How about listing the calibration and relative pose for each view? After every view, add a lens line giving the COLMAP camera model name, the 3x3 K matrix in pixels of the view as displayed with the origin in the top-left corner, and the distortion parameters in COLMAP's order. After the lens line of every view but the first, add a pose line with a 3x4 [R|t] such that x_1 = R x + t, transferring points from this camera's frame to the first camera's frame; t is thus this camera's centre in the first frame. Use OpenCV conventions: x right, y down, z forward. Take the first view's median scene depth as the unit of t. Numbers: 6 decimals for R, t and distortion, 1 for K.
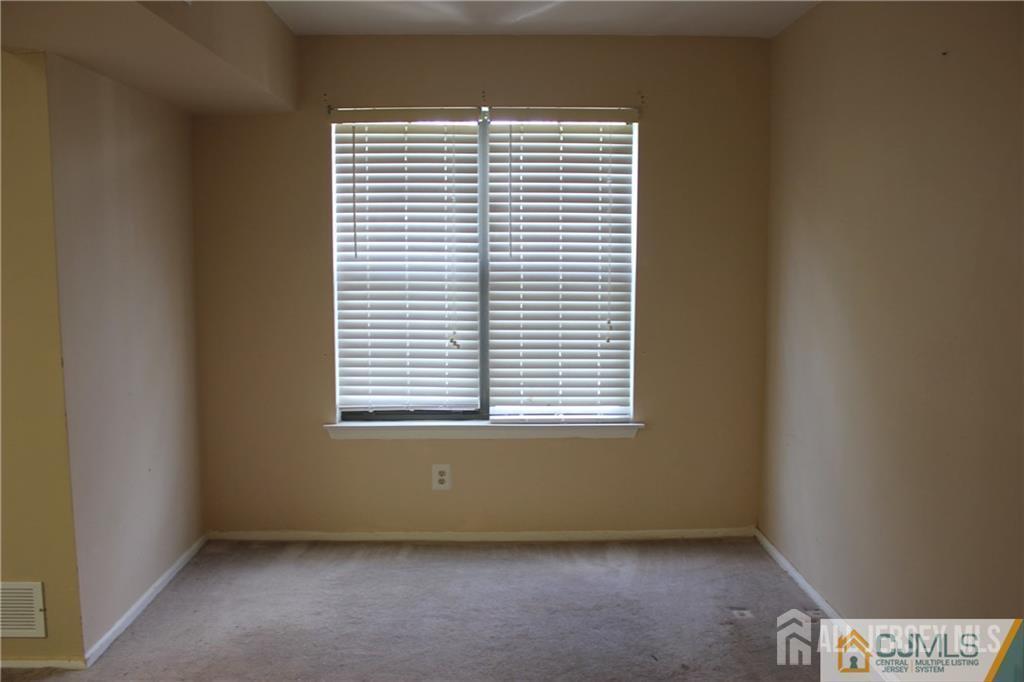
lens RADIAL K [[868.2, 0, 505.9], [0, 868.2, 339.3], [0, 0, 1]] dist [-0.144779, 0.128379]
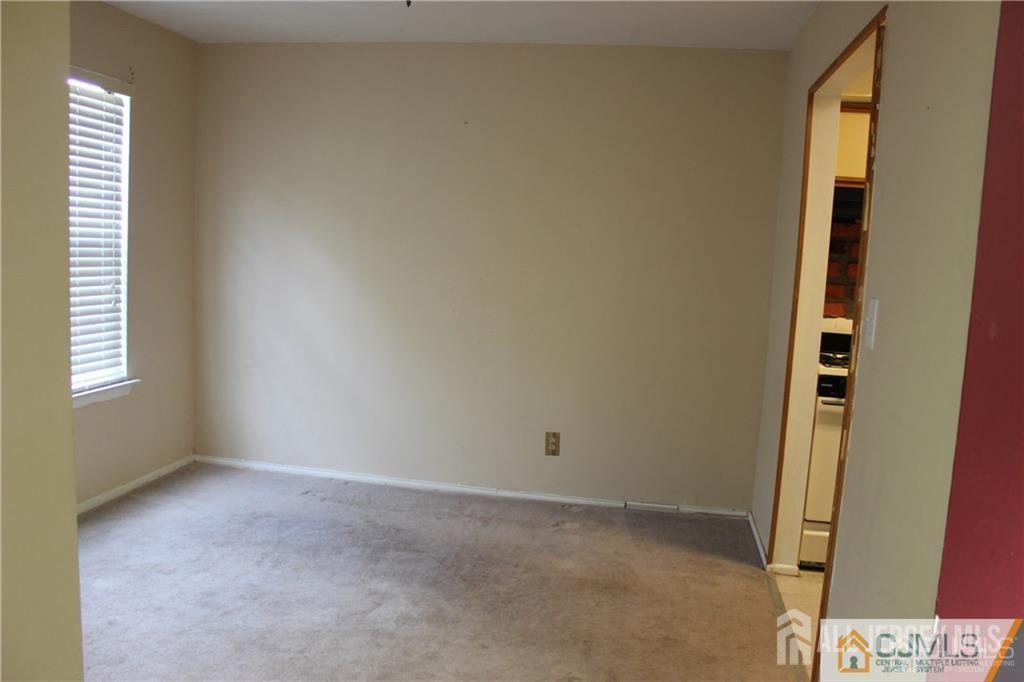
lens RADIAL K [[868.2, 0, 514.3], [0, 868.2, 349.2], [0, 0, 1]] dist [-0.144779, 0.128379]
pose [[0.187452, -0.111345, 0.975943, -0.793458], [0.052102, 0.993283, 0.103316, -0.025021], [-0.980891, 0.031482, 0.191995, 0.337652]]
